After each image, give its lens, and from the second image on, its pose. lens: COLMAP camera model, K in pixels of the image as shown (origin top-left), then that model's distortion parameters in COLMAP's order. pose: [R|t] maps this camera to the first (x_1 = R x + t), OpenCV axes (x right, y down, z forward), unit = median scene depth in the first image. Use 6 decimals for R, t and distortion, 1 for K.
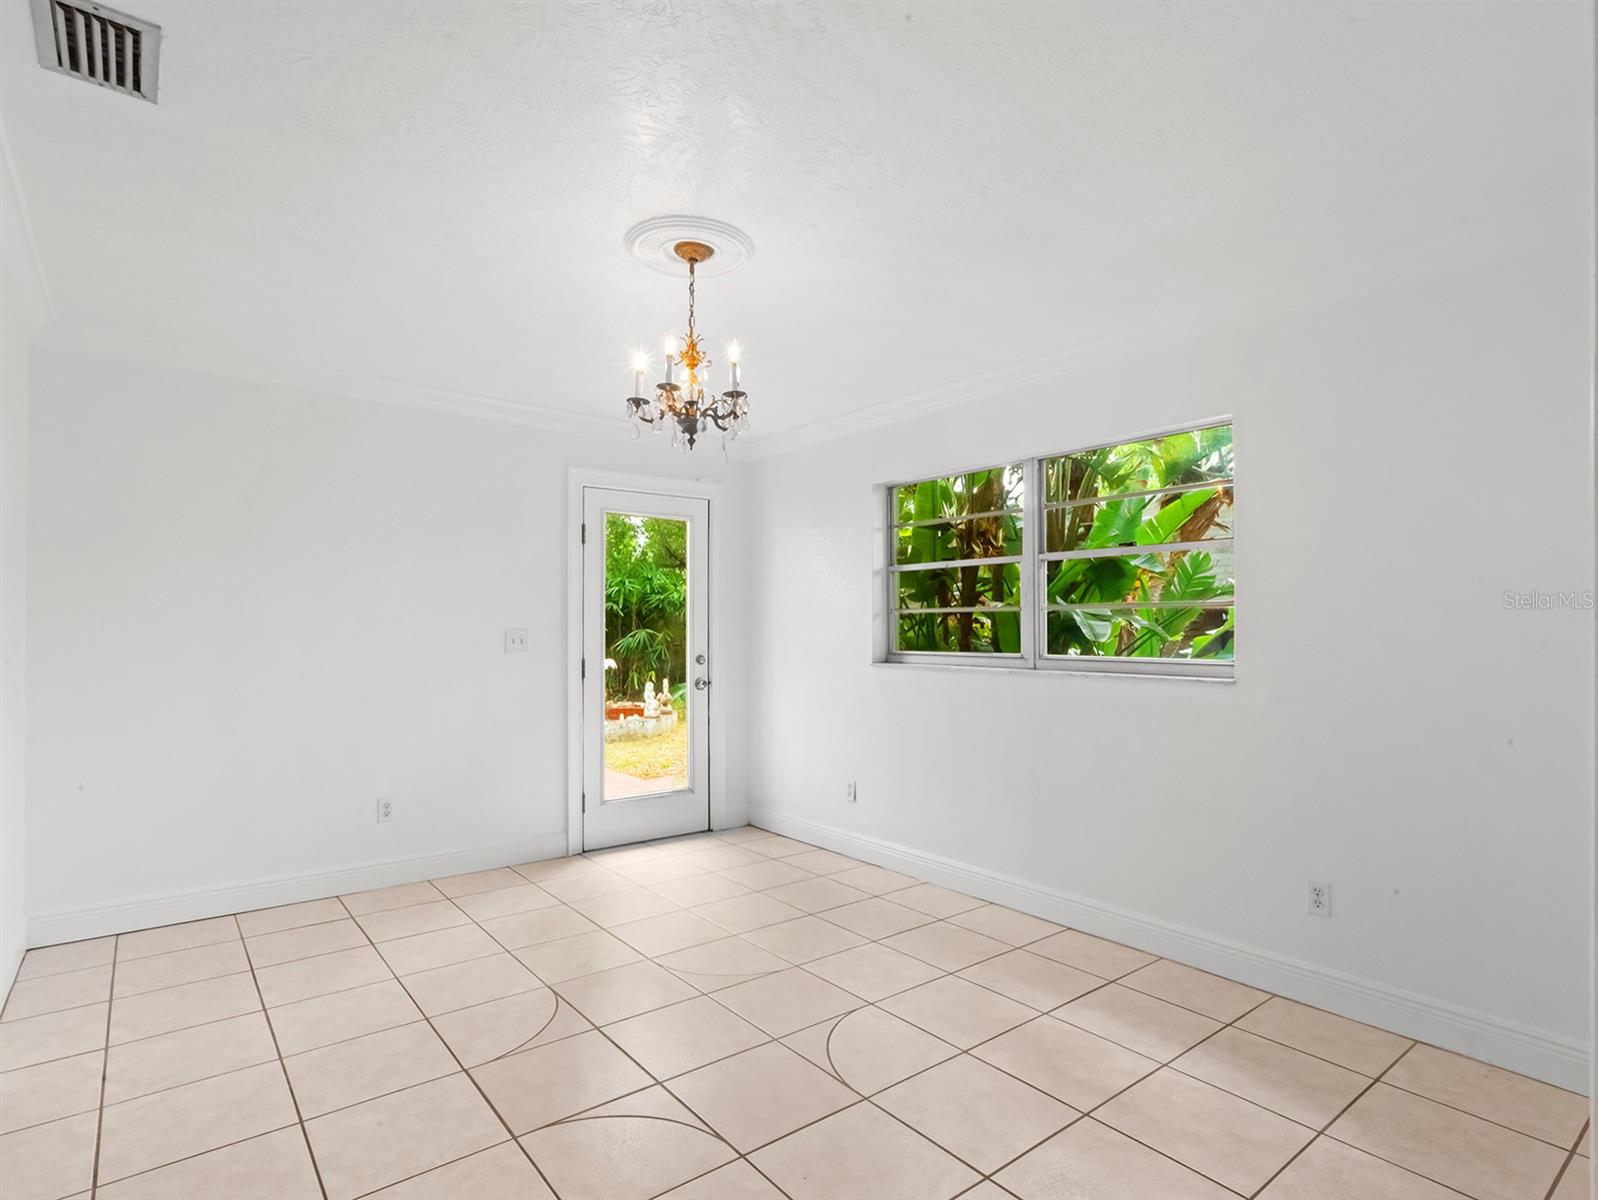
lens RADIAL K [[823.7, 0, 787.5], [0, 823.7, 611.7], [0, 0, 1]] dist [0.002074, 0.001682]
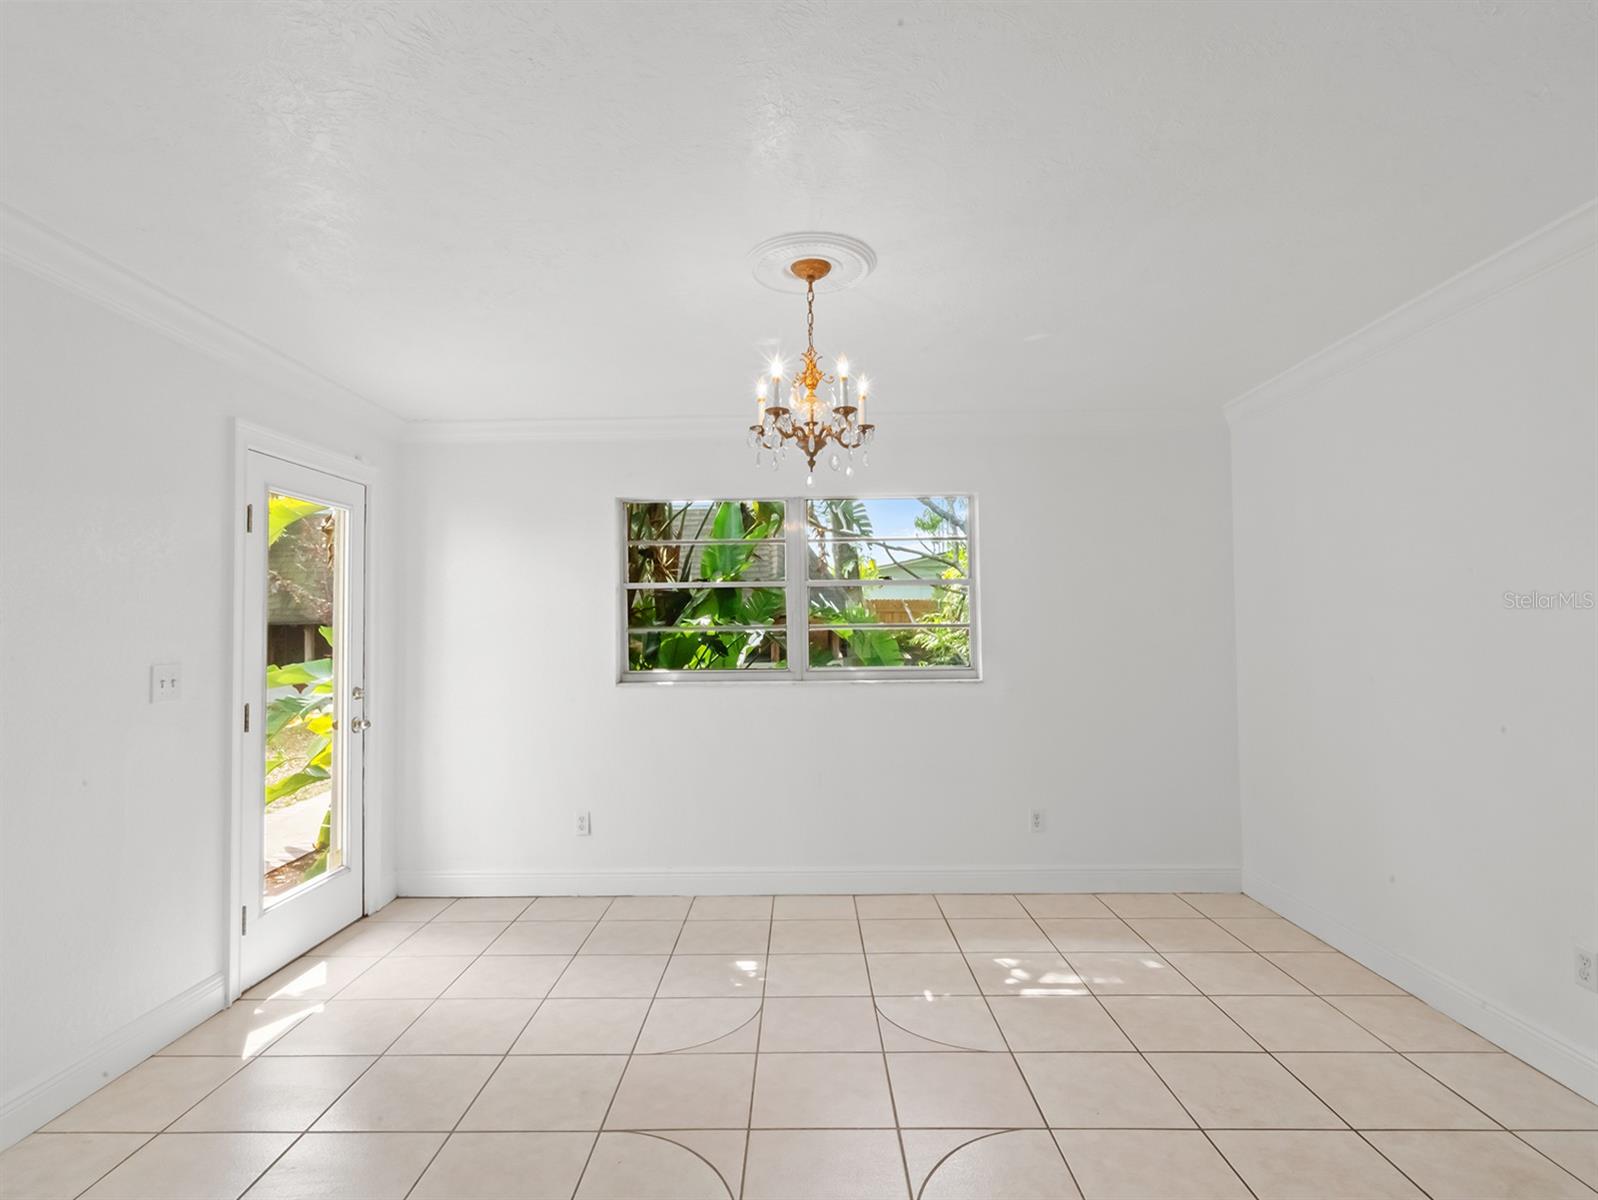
lens RADIAL K [[823.7, 0, 787.9], [0, 823.7, 596.2], [0, 0, 1]] dist [0.002074, 0.001682]
pose [[0.635509, 0.022407, 0.771768, -0.551167], [-0.002512, 0.999634, -0.026954, -0.015232], [-0.772089, 0.015191, 0.635332, 0.257219]]
